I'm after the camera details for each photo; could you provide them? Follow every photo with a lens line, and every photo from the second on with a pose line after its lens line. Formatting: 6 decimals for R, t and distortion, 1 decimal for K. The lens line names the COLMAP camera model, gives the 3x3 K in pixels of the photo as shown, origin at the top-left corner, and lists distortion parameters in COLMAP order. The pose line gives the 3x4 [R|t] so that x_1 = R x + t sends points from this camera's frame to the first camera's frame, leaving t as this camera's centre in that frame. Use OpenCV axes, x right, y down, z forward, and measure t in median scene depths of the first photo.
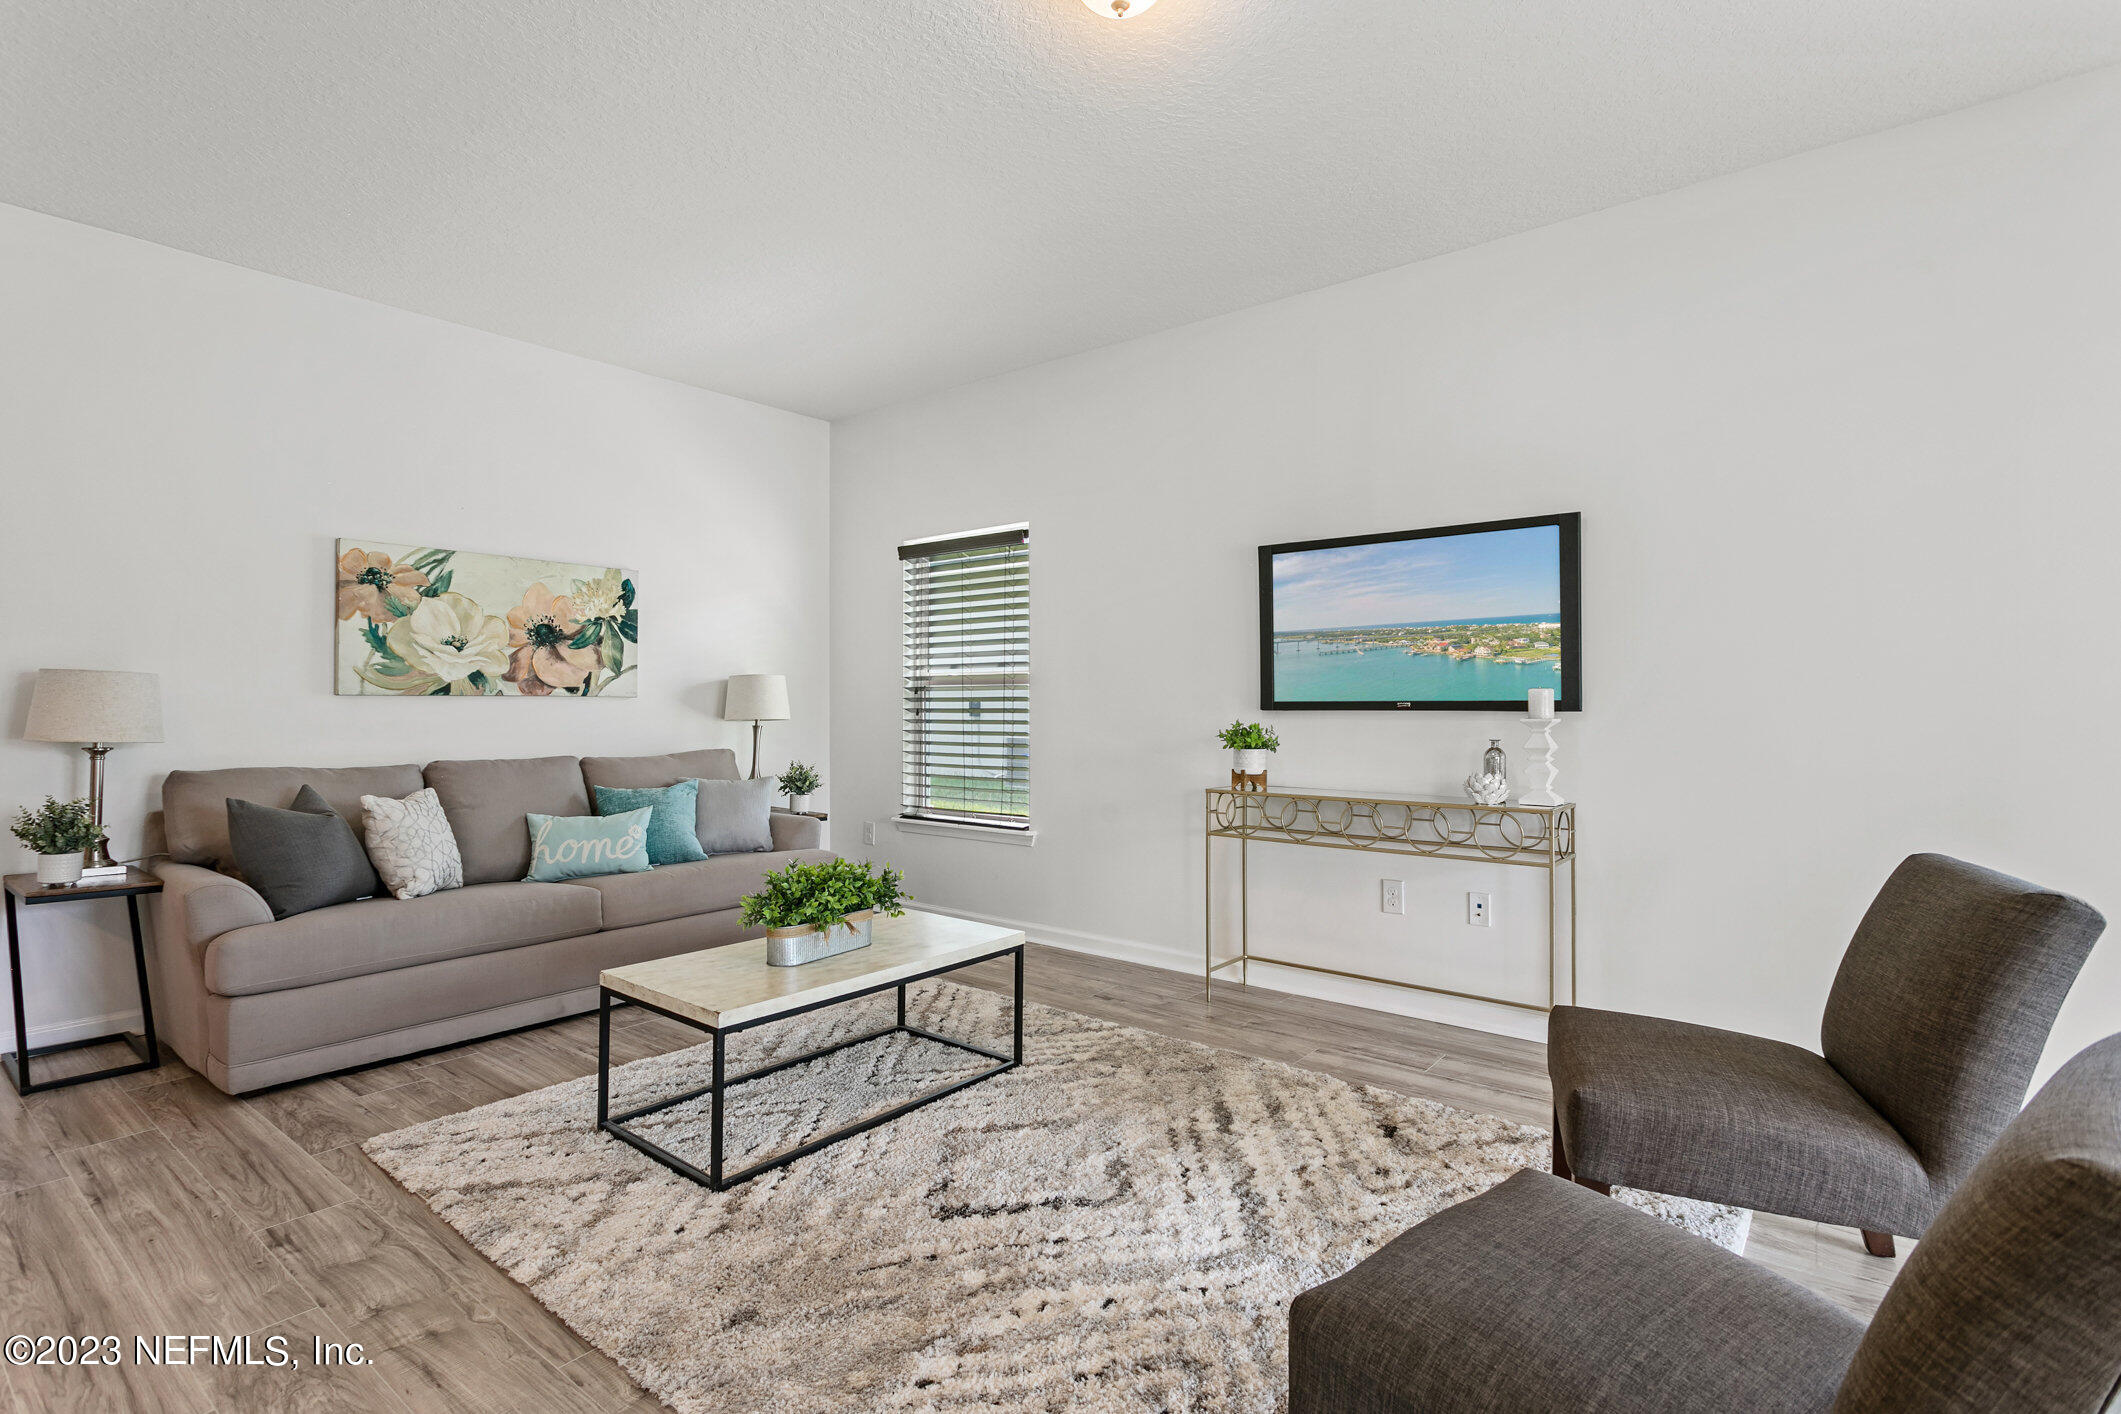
lens RADIAL K [[1010.5, 0, 1047.9], [0, 1010.5, 692.5], [0, 0, 1]] dist [0.003890, 0.001058]
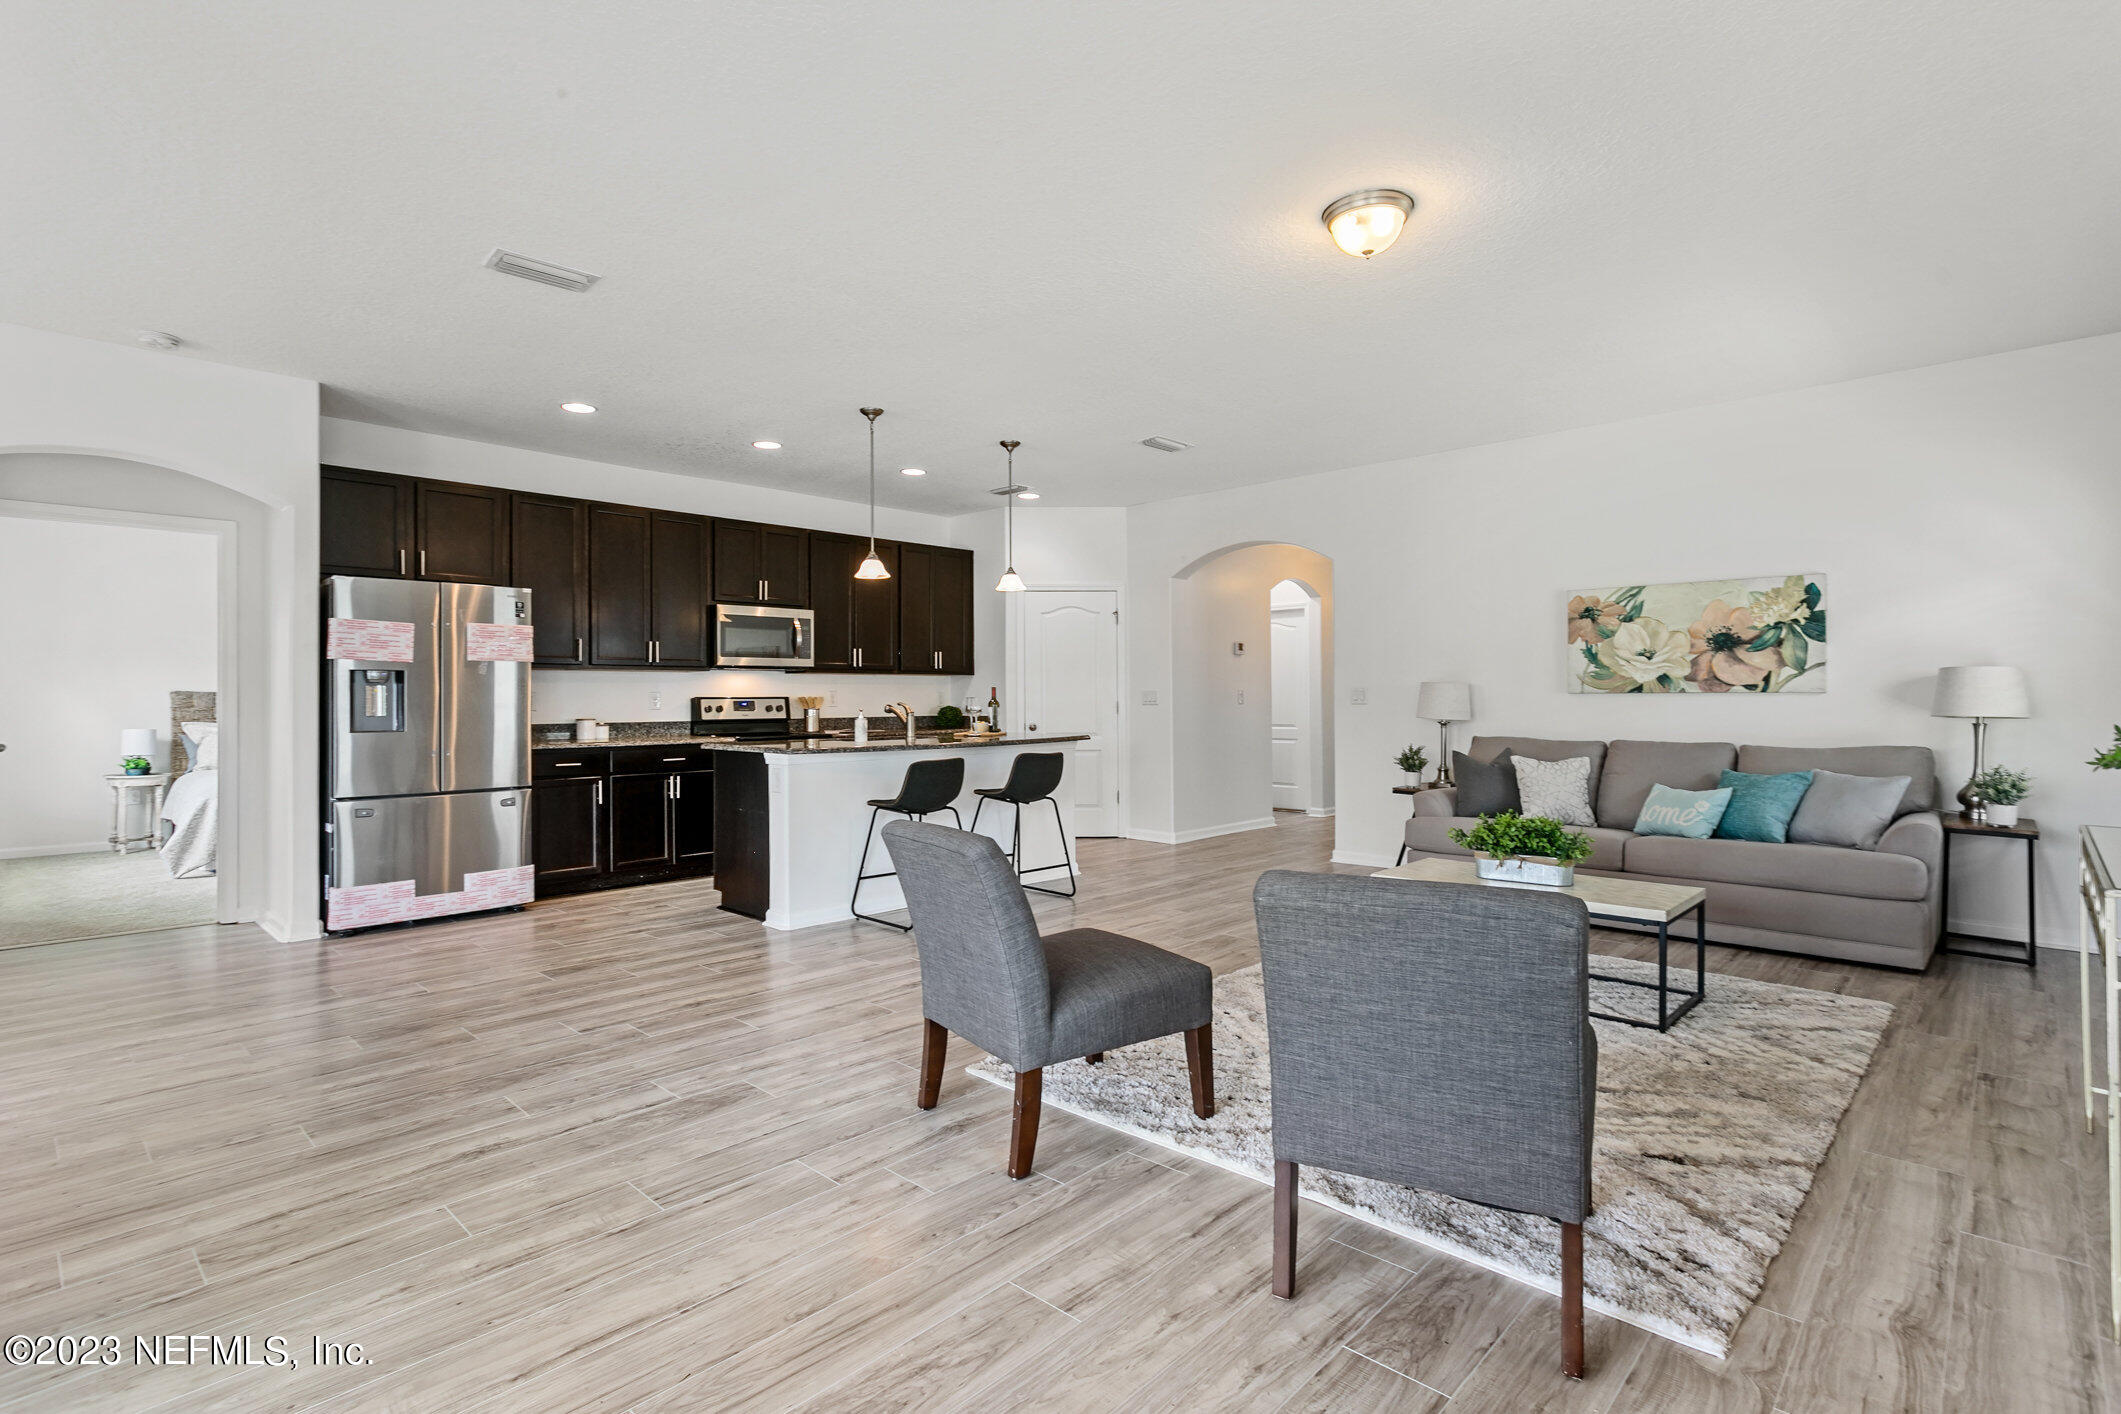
lens RADIAL K [[1019.7, 0, 1054.1], [0, 1019.7, 692.2], [0, 0, 1]] dist [0.000997, 0.000190]
pose [[-0.080314, -0.003120, -0.996765, 0.845165], [0.014596, 0.999884, -0.004306, -0.003662], [0.996663, -0.014894, -0.080259, 0.326325]]
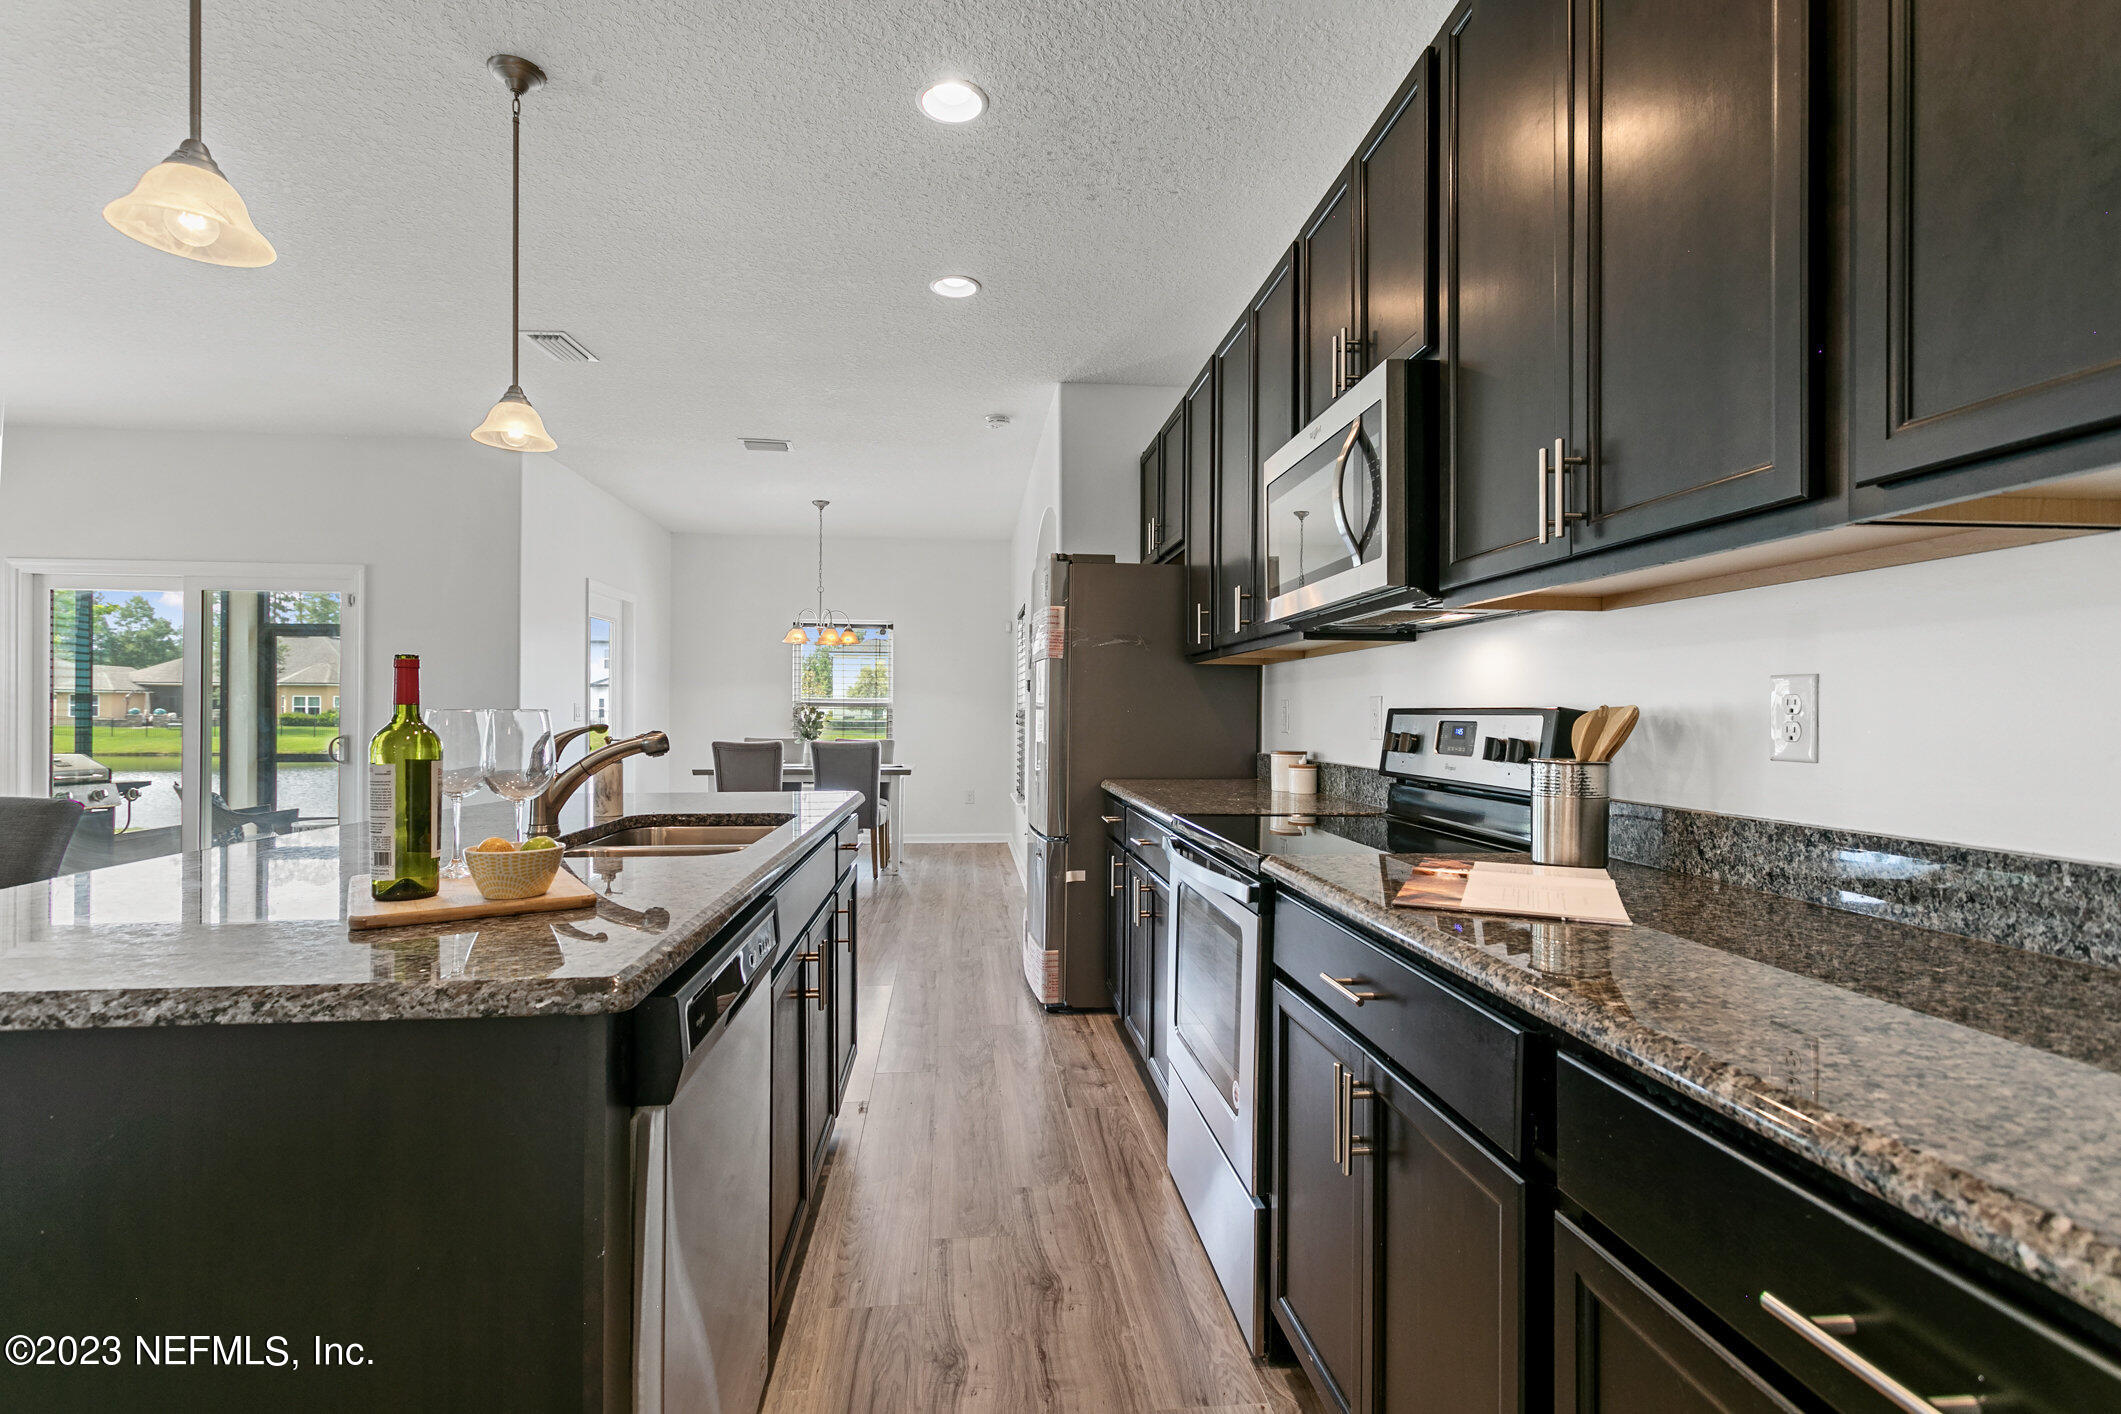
lens RADIAL K [[1013.2, 0, 1054.7], [0, 1013.2, 700.2], [0, 0, 1]] dist [0.002586, 0.001125]
pose [[-0.694629, 0.006652, 0.719337, -1.103908], [-0.010292, 0.999763, -0.019184, -0.002789], [-0.719294, -0.020729, -0.694396, 0.170439]]
